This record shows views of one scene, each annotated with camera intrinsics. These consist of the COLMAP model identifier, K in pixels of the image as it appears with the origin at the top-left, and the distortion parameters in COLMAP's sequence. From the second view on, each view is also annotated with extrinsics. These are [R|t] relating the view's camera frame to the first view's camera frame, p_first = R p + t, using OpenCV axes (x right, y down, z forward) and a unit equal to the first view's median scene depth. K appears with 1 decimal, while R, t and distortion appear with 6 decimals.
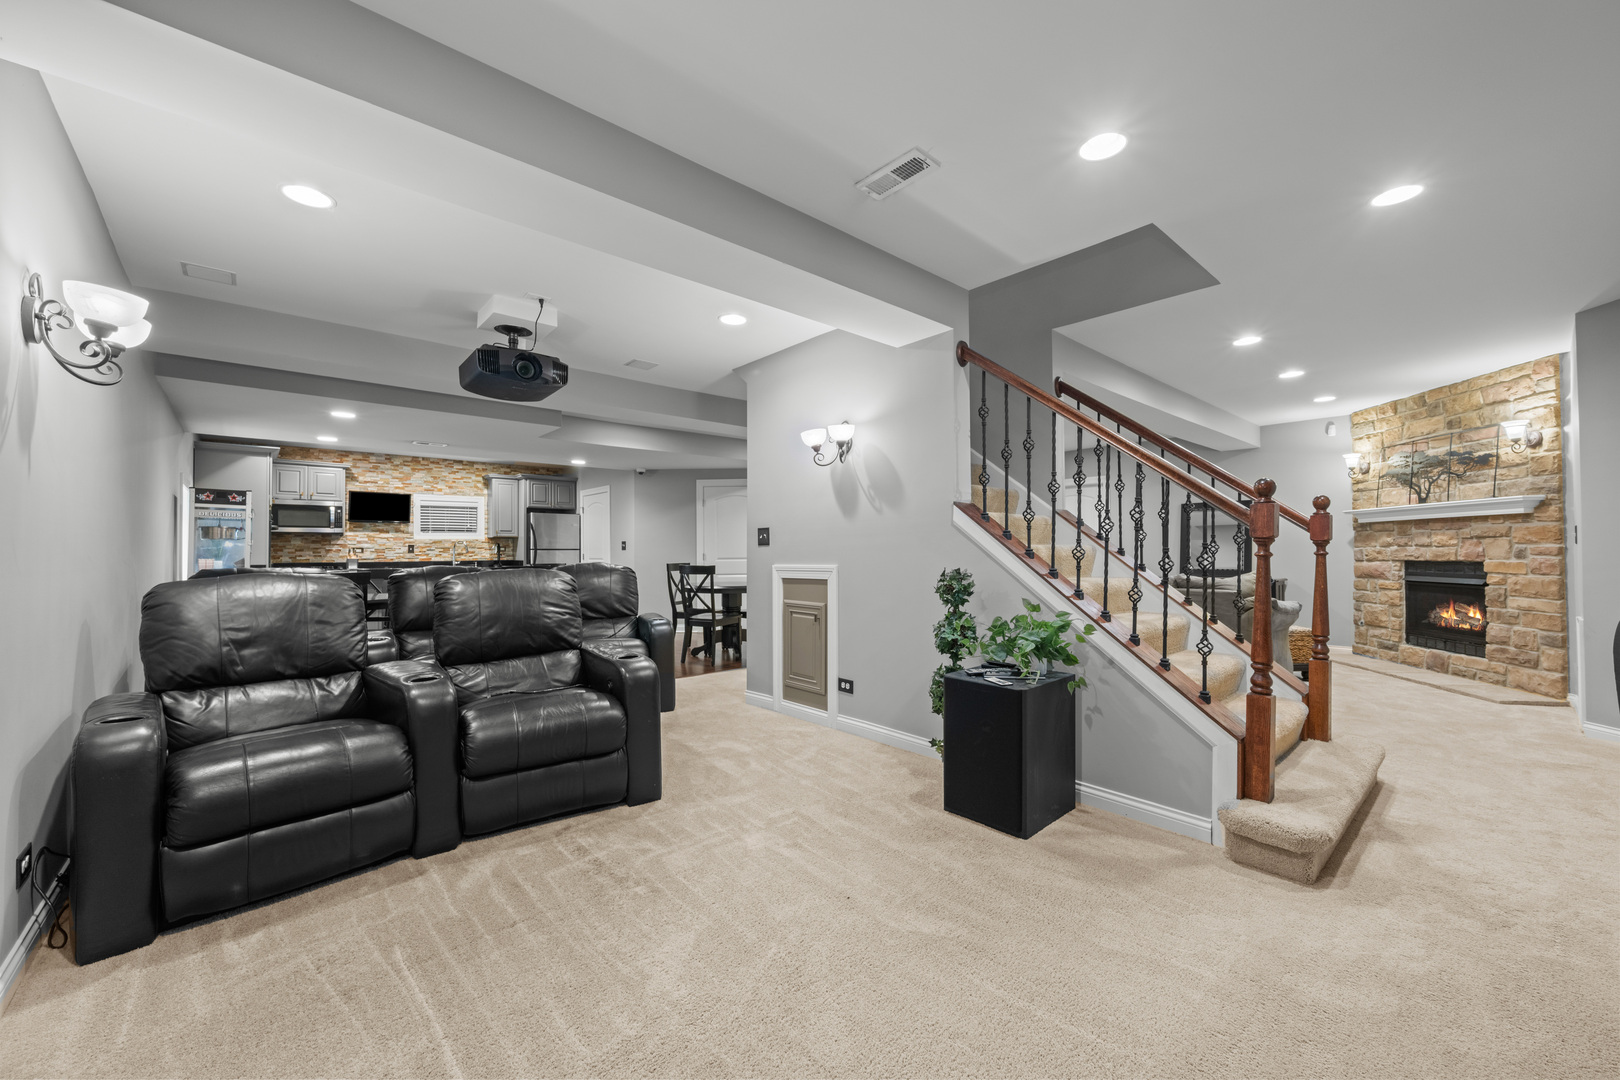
lens RADIAL K [[633.0, 0, 807.7], [0, 633.0, 543.2], [0, 0, 1]] dist [0.000633, 0.000021]
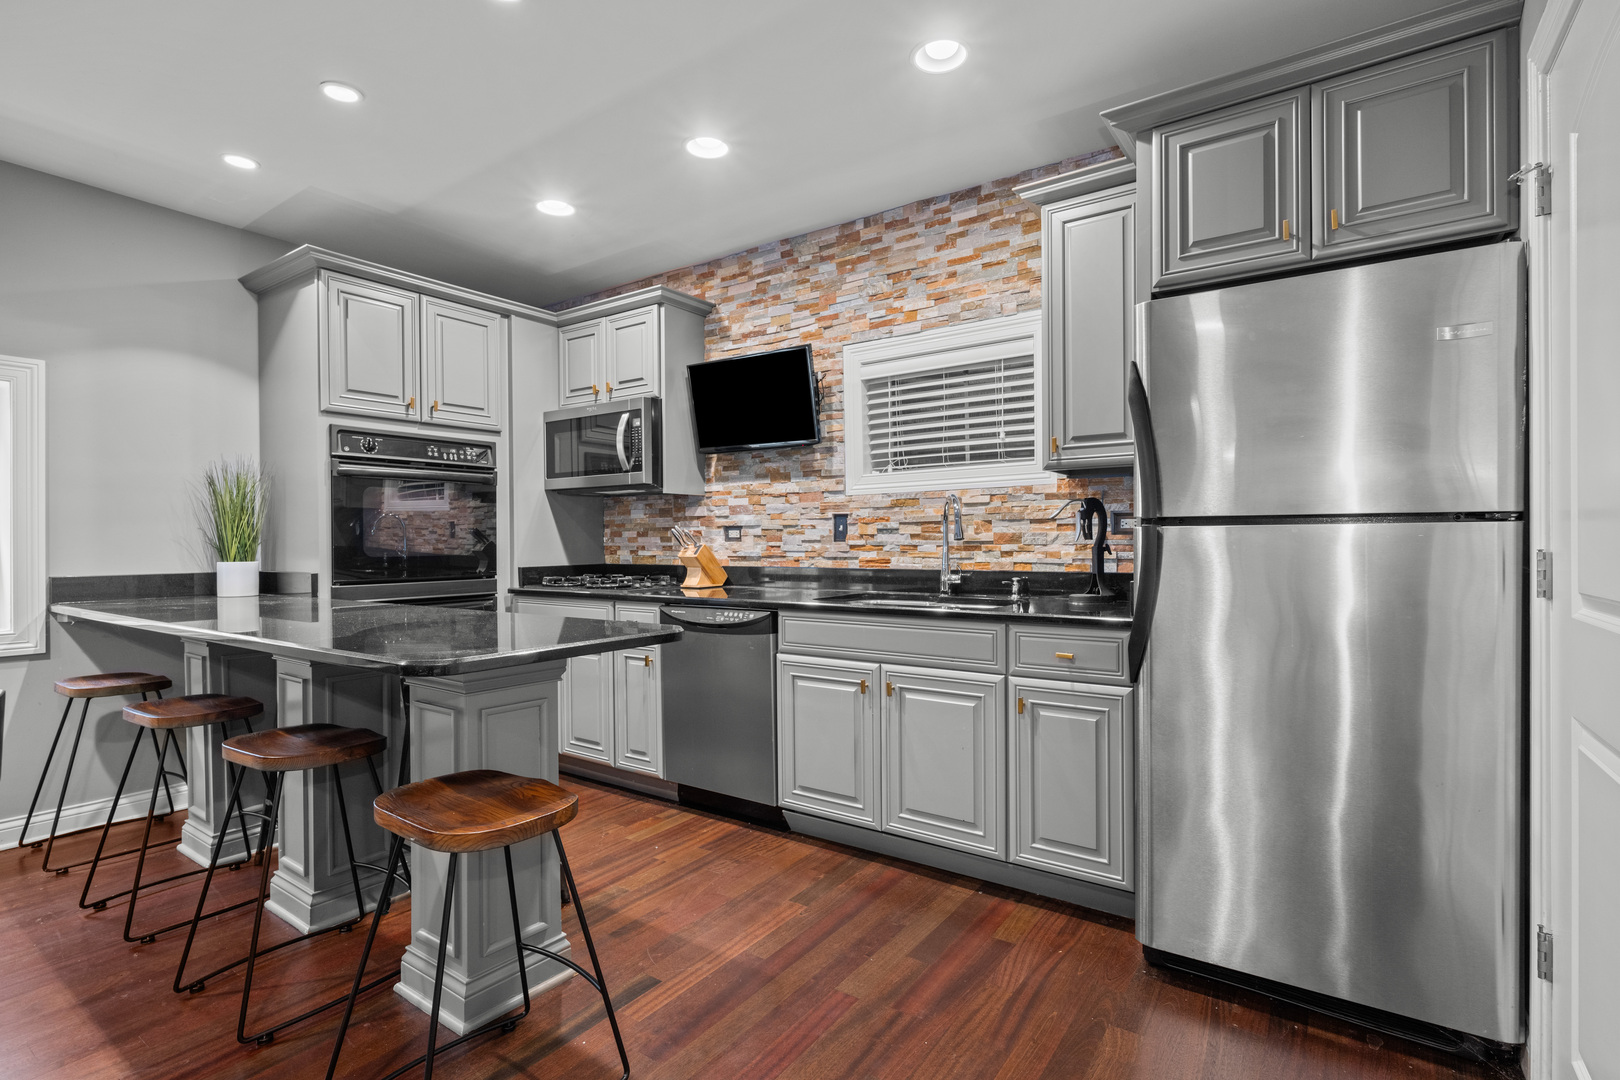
lens RADIAL K [[785.0, 0, 813.0], [0, 785.0, 543.1], [0, 0, 1]] dist [-0.003188, 0.000041]
pose [[0.234538, 0.002570, -0.972104, -0.265138], [0.013674, 0.999889, 0.005943, 0.014341], [0.972011, -0.014686, 0.234477, 0.915312]]
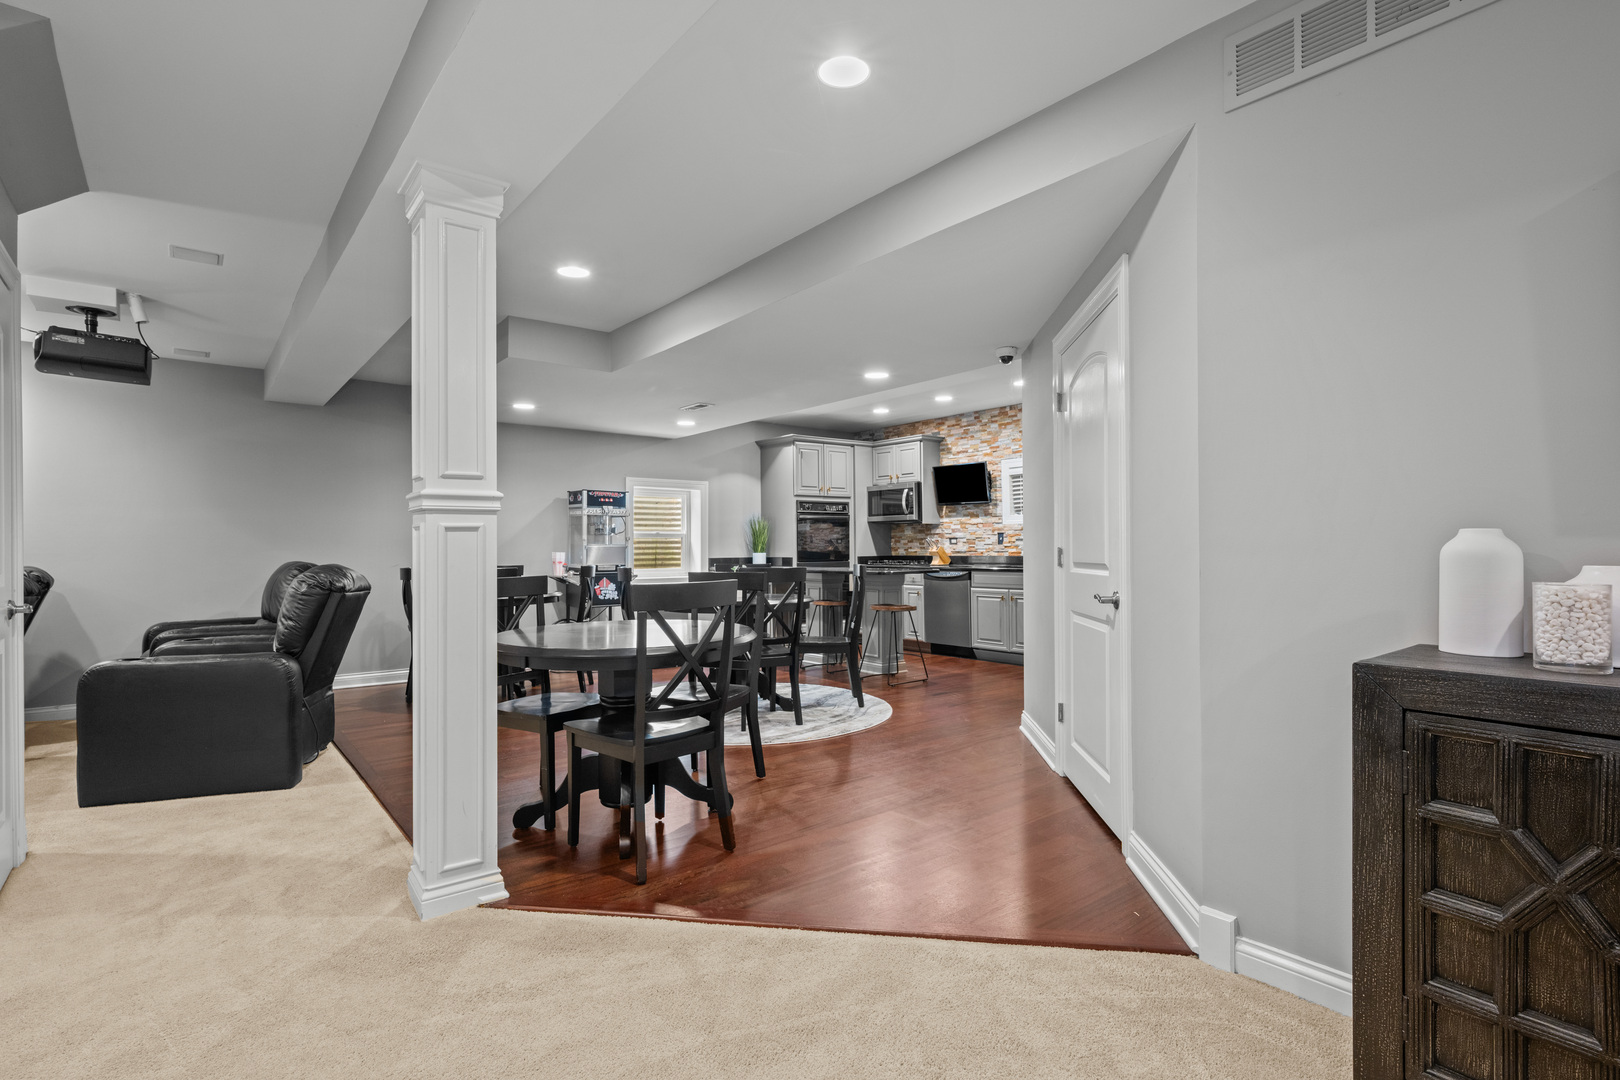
lens RADIAL K [[785.0, 0, 802.4], [0, 785.0, 542.1], [0, 0, 1]] dist [-0.003188, 0.000041]
pose [[-0.053905, -0.009071, -0.998505, 0.264953], [0.015598, 0.999829, -0.009926, 0.018784], [0.998424, -0.016110, -0.053754, 0.842304]]
